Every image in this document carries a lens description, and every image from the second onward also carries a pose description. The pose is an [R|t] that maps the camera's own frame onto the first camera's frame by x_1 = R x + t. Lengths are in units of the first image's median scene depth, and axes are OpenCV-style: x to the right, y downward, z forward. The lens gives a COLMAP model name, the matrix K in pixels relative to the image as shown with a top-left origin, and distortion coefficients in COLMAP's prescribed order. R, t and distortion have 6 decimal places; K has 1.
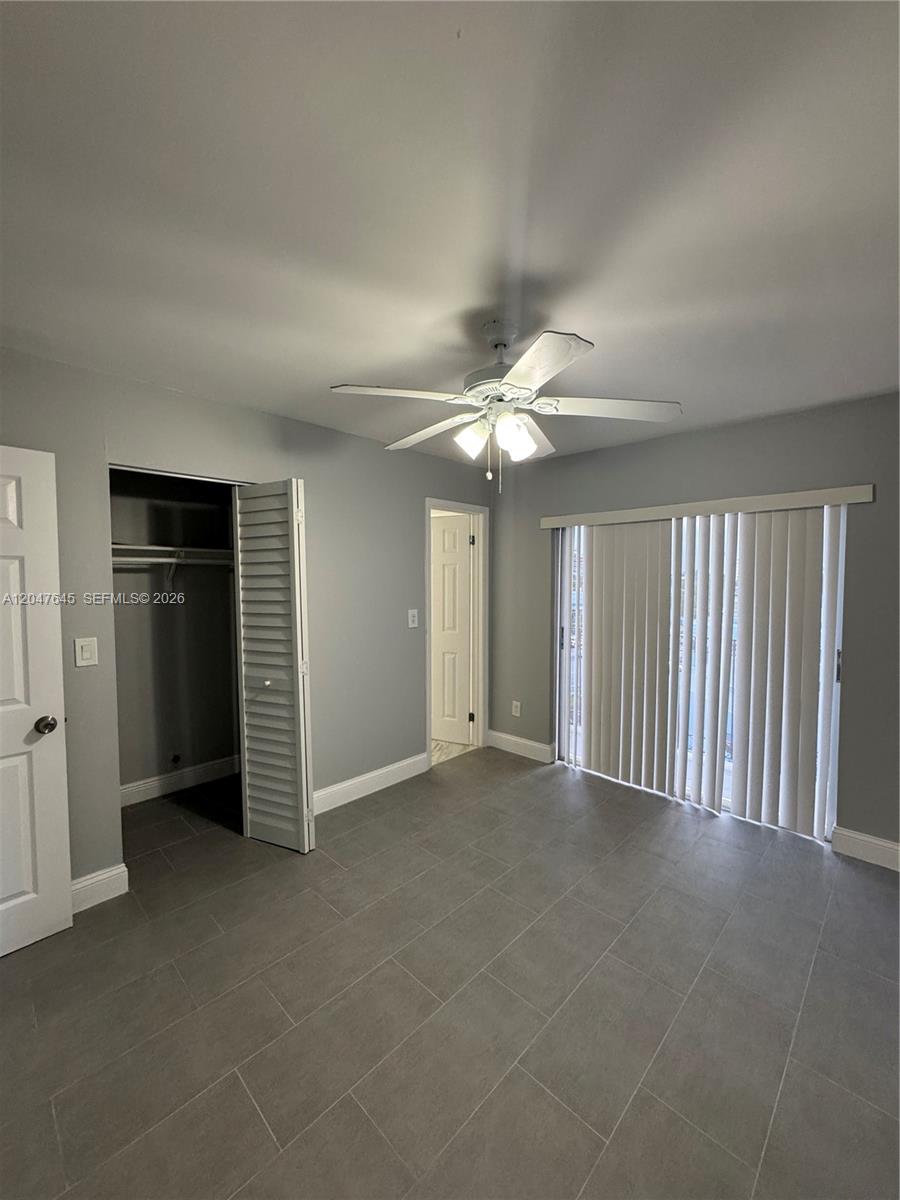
lens RADIAL K [[479.5, 0, 453.2], [0, 479.5, 600.9], [0, 0, 1]] dist [-0.005313, 0.001268]
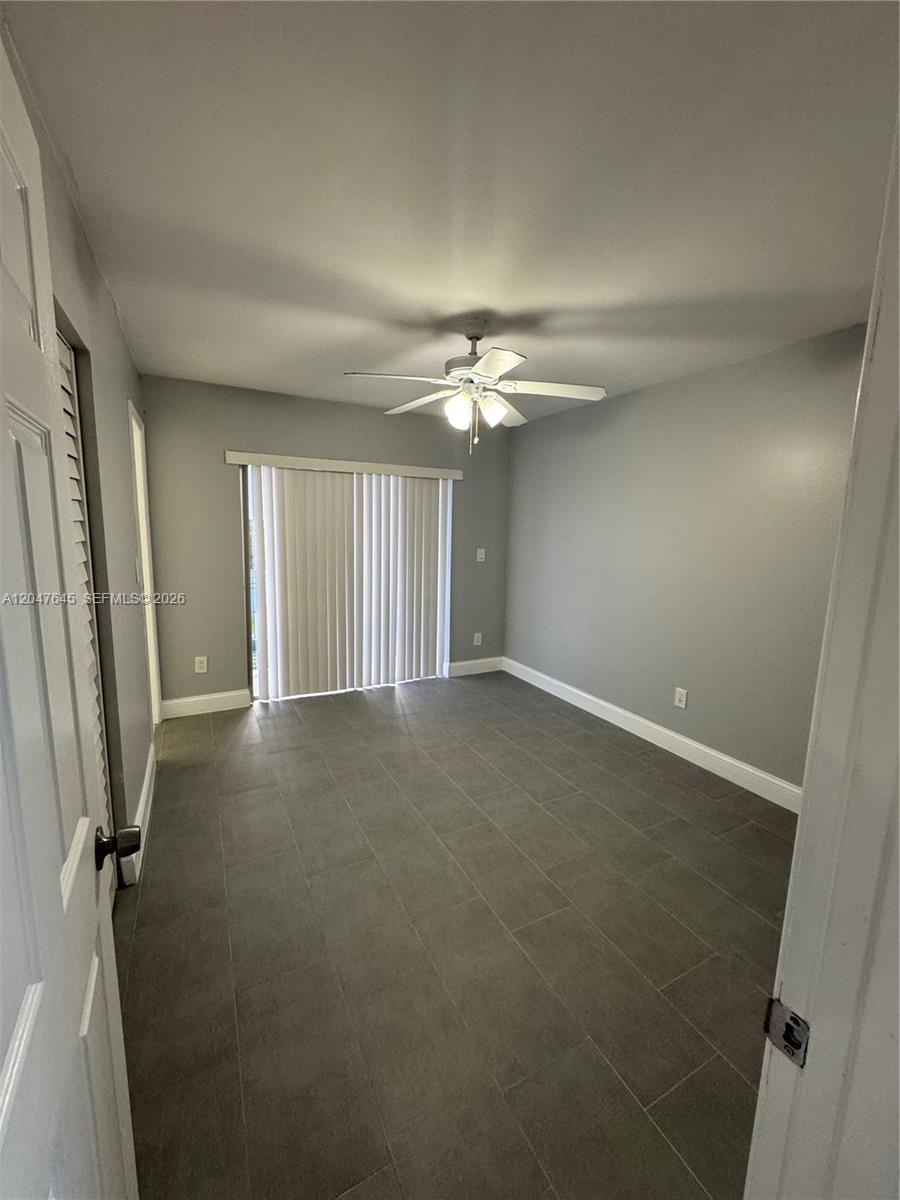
lens RADIAL K [[479.5, 0, 445.4], [0, 479.5, 602.6], [0, 0, 1]] dist [-0.005313, 0.001268]
pose [[0.322440, -0.143689, 0.935621, -0.842333], [0.026902, 0.989404, 0.142678, -0.009018], [-0.946207, -0.020835, 0.322889, 0.435255]]
